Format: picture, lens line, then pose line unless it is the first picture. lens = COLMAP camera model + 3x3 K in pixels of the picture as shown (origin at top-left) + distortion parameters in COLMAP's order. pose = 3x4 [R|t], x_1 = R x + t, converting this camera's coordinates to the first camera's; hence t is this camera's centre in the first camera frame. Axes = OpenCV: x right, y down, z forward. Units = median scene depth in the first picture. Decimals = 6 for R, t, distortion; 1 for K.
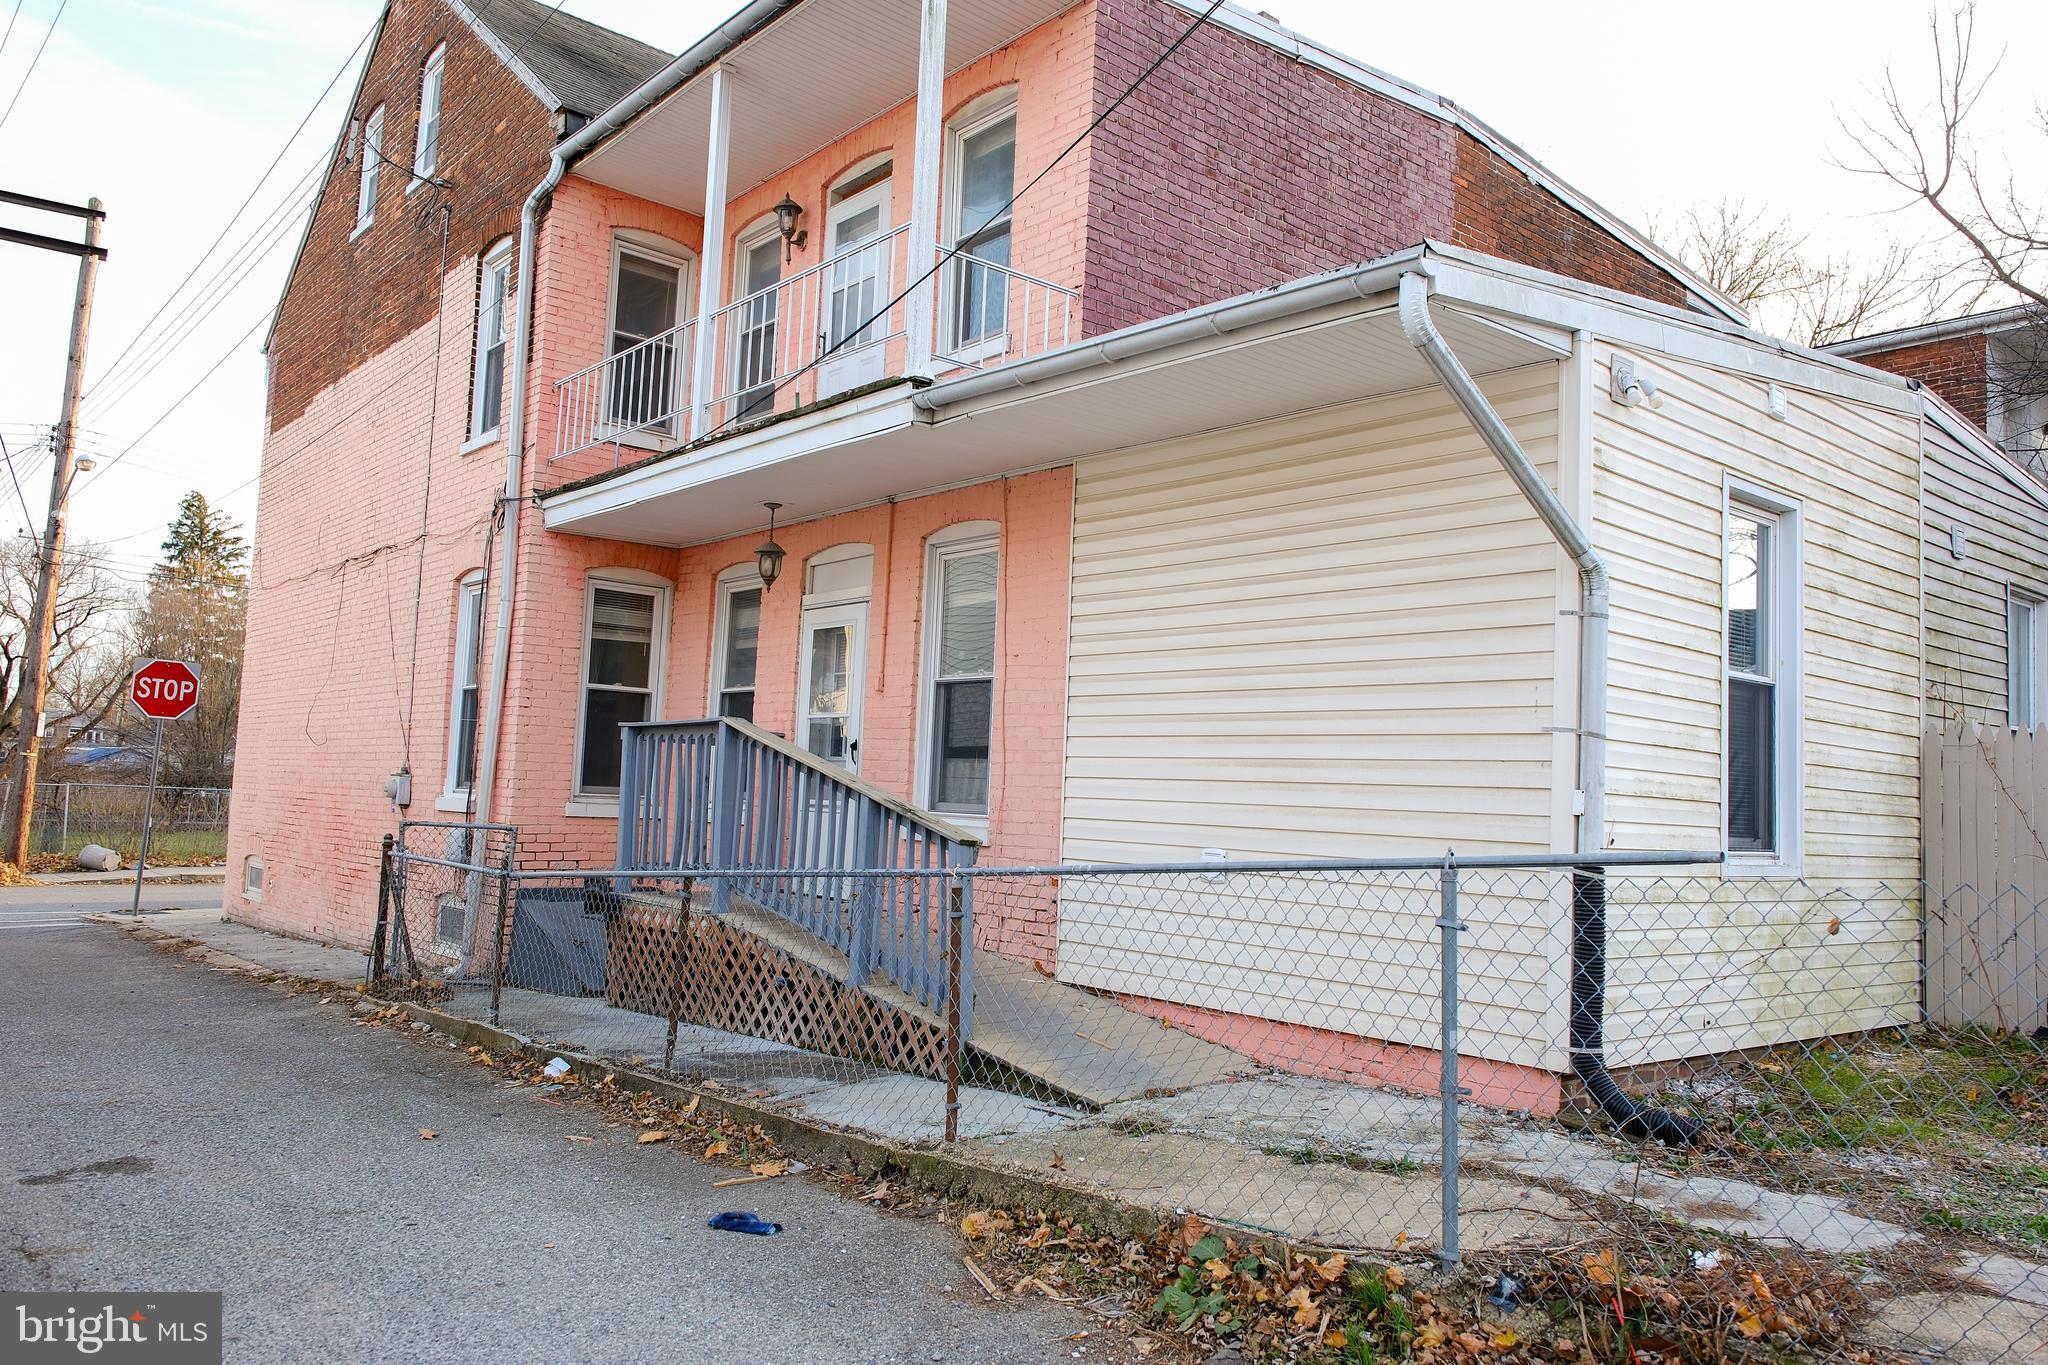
lens RADIAL K [[1465.6, 0, 1028.7], [0, 1465.6, 683.0], [0, 0, 1]] dist [-0.024293, 0.027529]
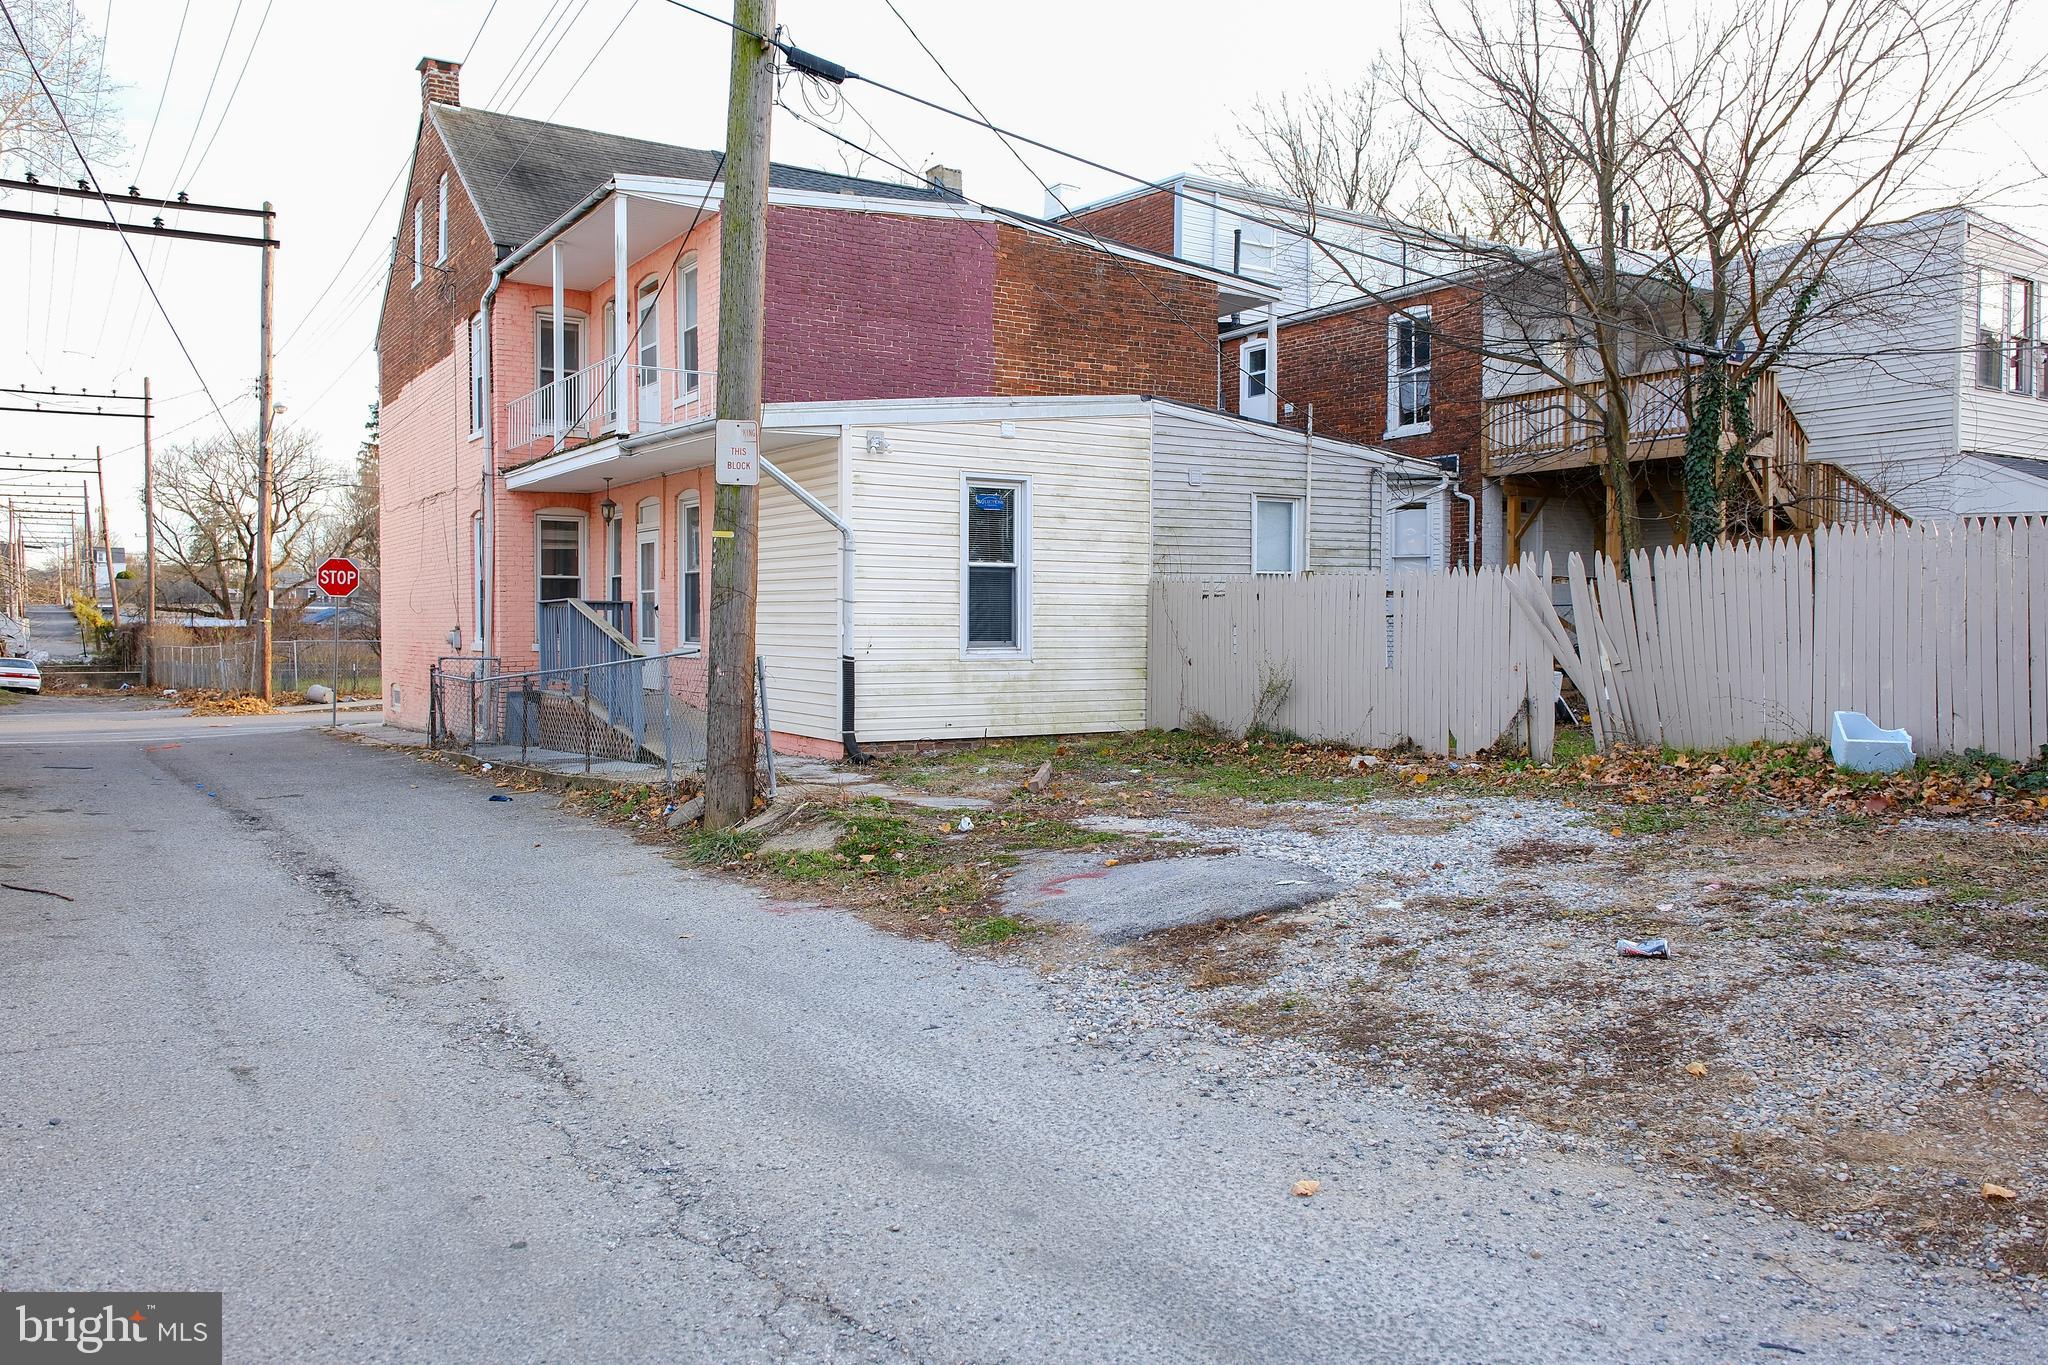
lens RADIAL K [[1465.6, 0, 1024.5], [0, 1465.6, 678.8], [0, 0, 1]] dist [-0.024293, 0.027529]
pose [[0.990822, -0.032319, -0.131256, 0.478707], [0.047521, 0.992299, 0.114391, -0.047575], [0.126548, -0.119579, 0.984727, -0.640903]]
